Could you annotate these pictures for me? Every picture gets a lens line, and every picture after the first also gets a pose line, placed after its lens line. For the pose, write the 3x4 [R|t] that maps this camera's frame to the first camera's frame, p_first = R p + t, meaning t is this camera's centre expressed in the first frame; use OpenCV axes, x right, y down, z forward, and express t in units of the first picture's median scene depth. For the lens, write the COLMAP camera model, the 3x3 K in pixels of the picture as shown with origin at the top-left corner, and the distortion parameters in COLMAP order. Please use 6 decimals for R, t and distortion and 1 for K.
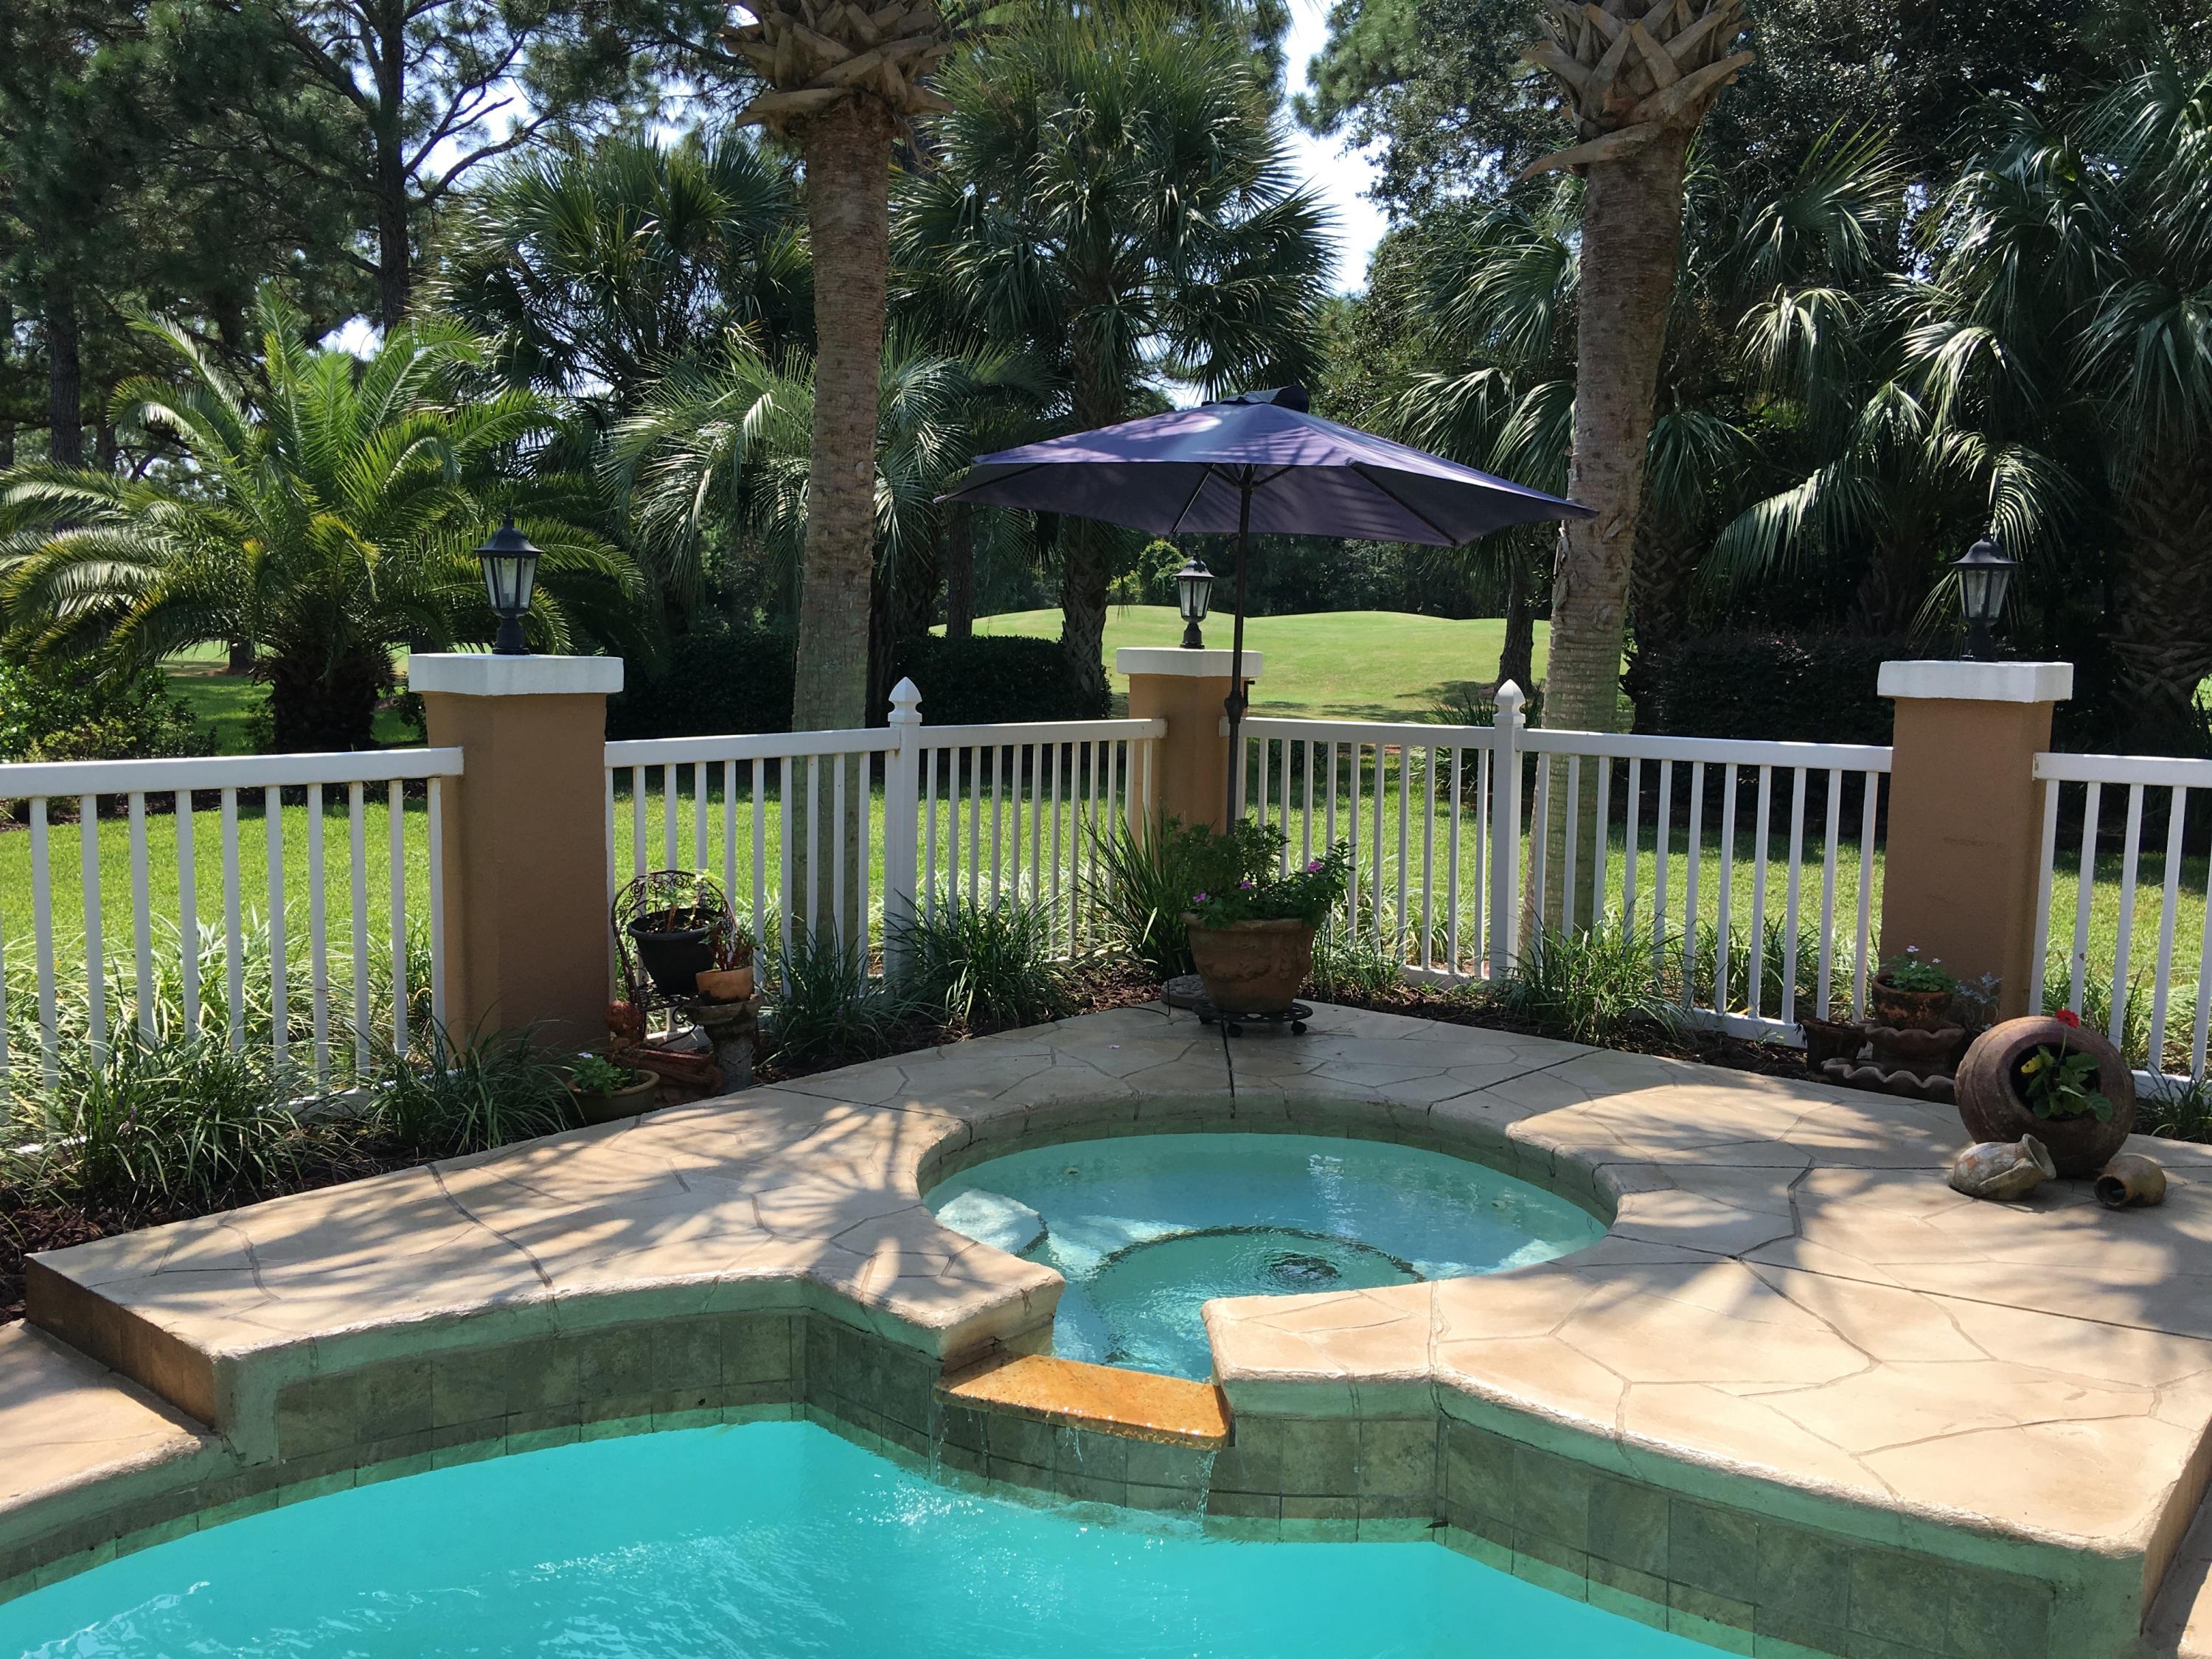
lens RADIAL K [[1886.5, 0, 1092.8], [0, 1886.5, 822.0], [0, 0, 1]] dist [0.081022, -0.122108]
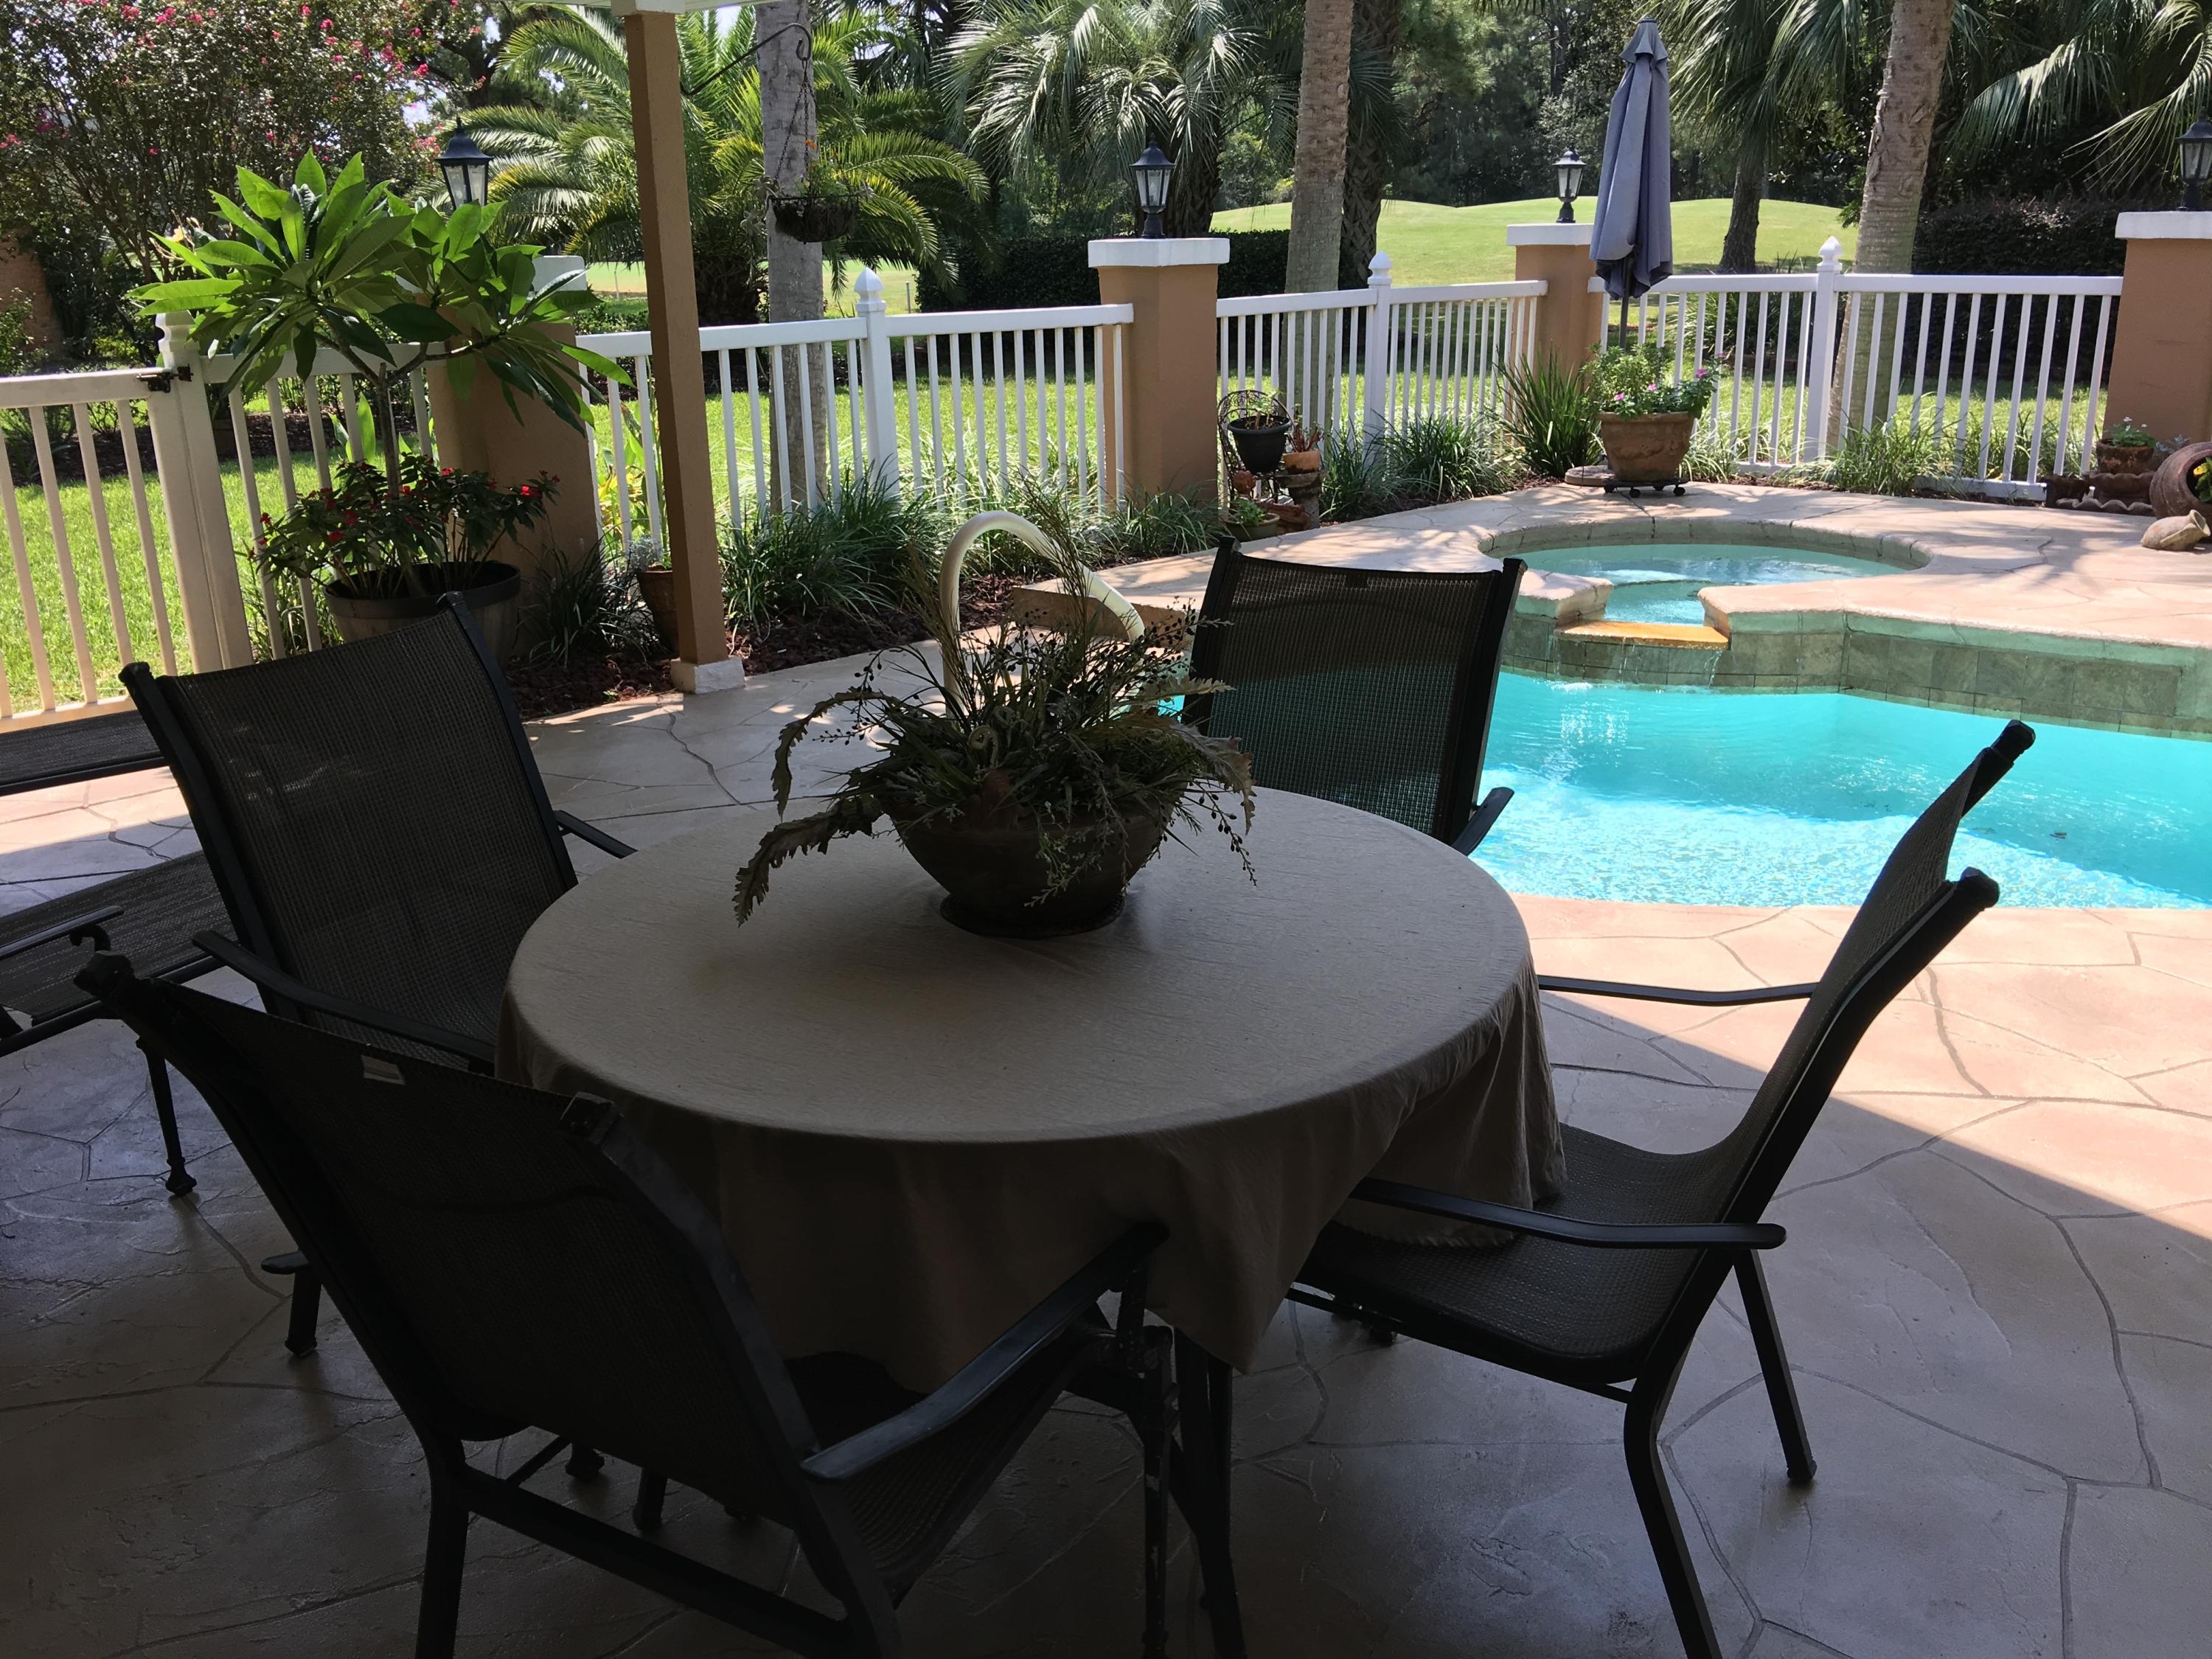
lens RADIAL K [[1886.5, 0, 1111.2], [0, 1886.5, 781.9], [0, 0, 1]] dist [0.081022, -0.122108]
pose [[0.996907, -0.006590, -0.078314, -0.190794], [0.020597, 0.983556, 0.179427, 0.052816], [0.075844, -0.180485, 0.980649, -0.445061]]
